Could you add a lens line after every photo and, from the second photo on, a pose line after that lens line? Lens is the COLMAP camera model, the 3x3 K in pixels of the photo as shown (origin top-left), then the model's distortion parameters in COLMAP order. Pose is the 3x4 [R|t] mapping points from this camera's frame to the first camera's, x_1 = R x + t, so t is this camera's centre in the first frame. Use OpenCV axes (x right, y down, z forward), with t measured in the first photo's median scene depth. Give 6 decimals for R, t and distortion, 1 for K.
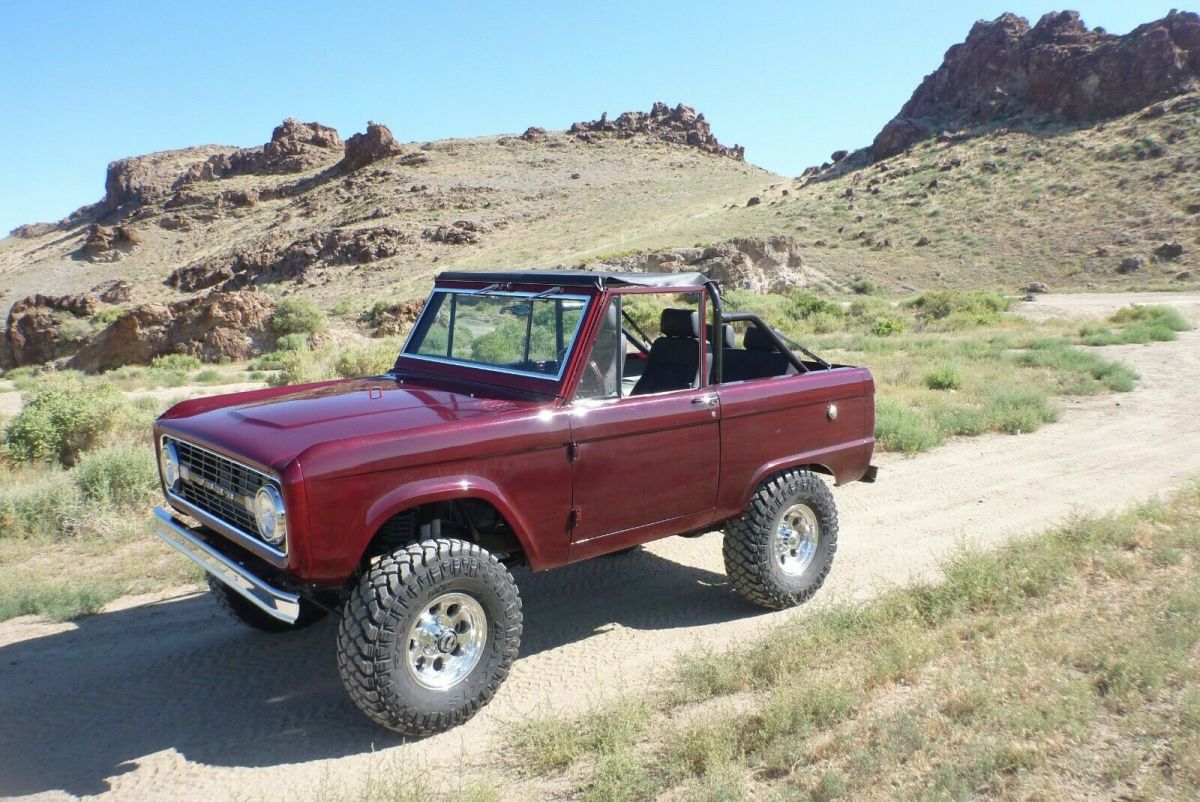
lens RADIAL K [[974.6, 0, 600.3], [0, 974.6, 403.1], [0, 0, 1]] dist [-0.033871, -0.003134]
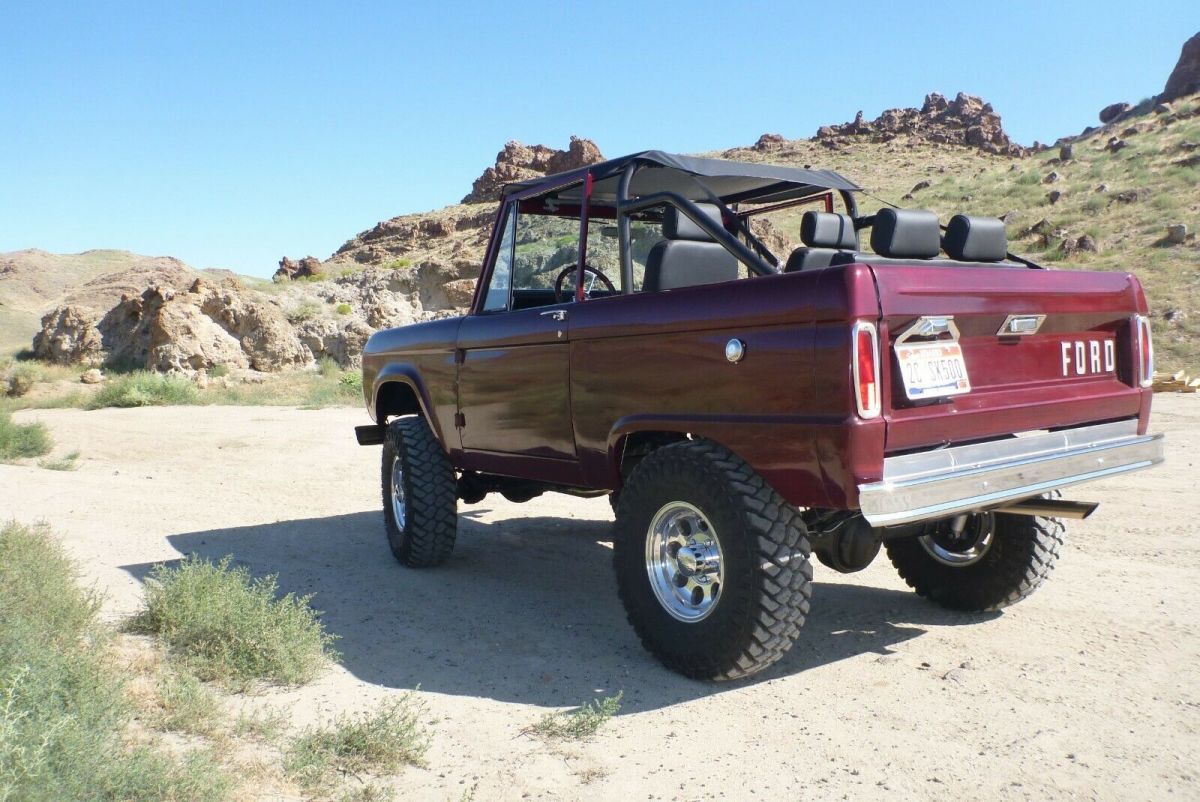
lens RADIAL K [[974.6, 0, 596.5], [0, 974.6, 398.4], [0, 0, 1]] dist [-0.033871, -0.003134]
pose [[0.929809, 0.043109, -0.365508, 0.209278], [-0.061230, 0.997395, -0.038125, -0.055593], [0.362912, 0.057829, 0.930027, 0.439271]]
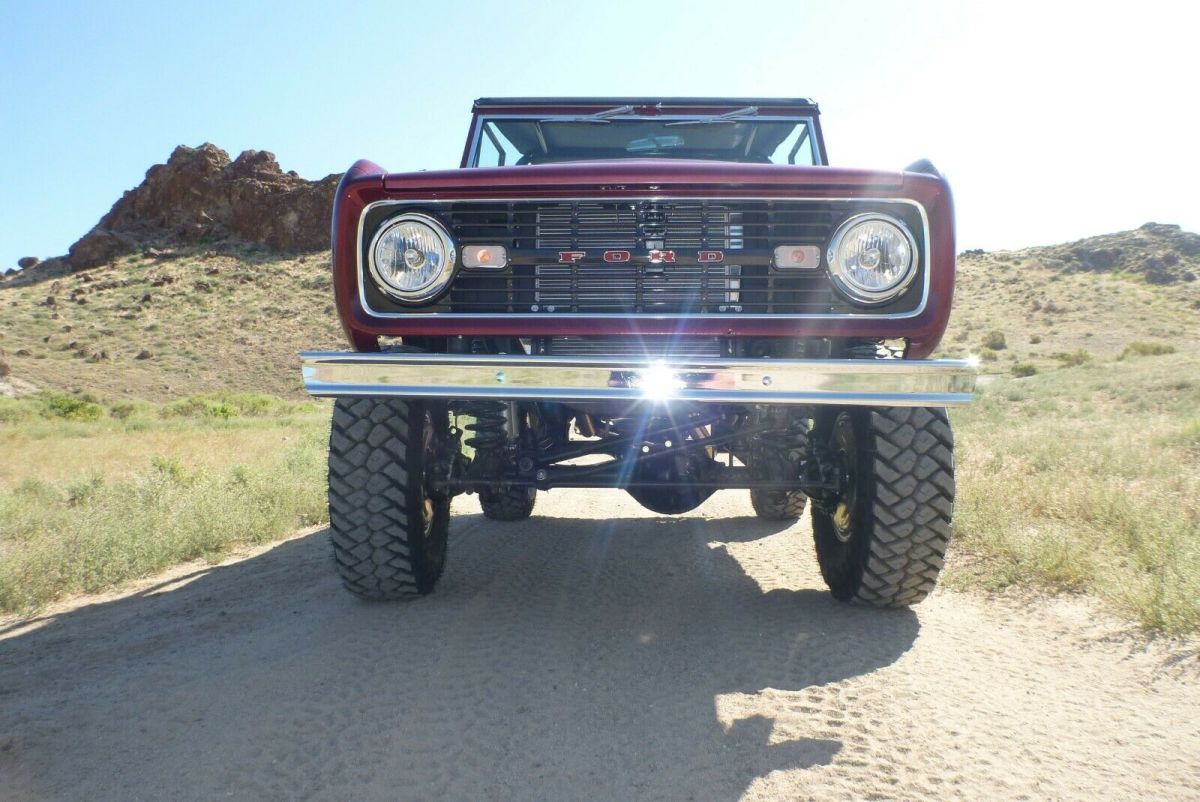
lens RADIAL K [[974.6, 0, 599.2], [0, 974.6, 399.3], [0, 0, 1]] dist [-0.033871, -0.003134]
pose [[0.691374, 0.012754, 0.722385, -0.036976], [0.087301, 0.991044, -0.101051, 0.010005], [-0.717204, 0.132929, 0.684068, 0.026103]]
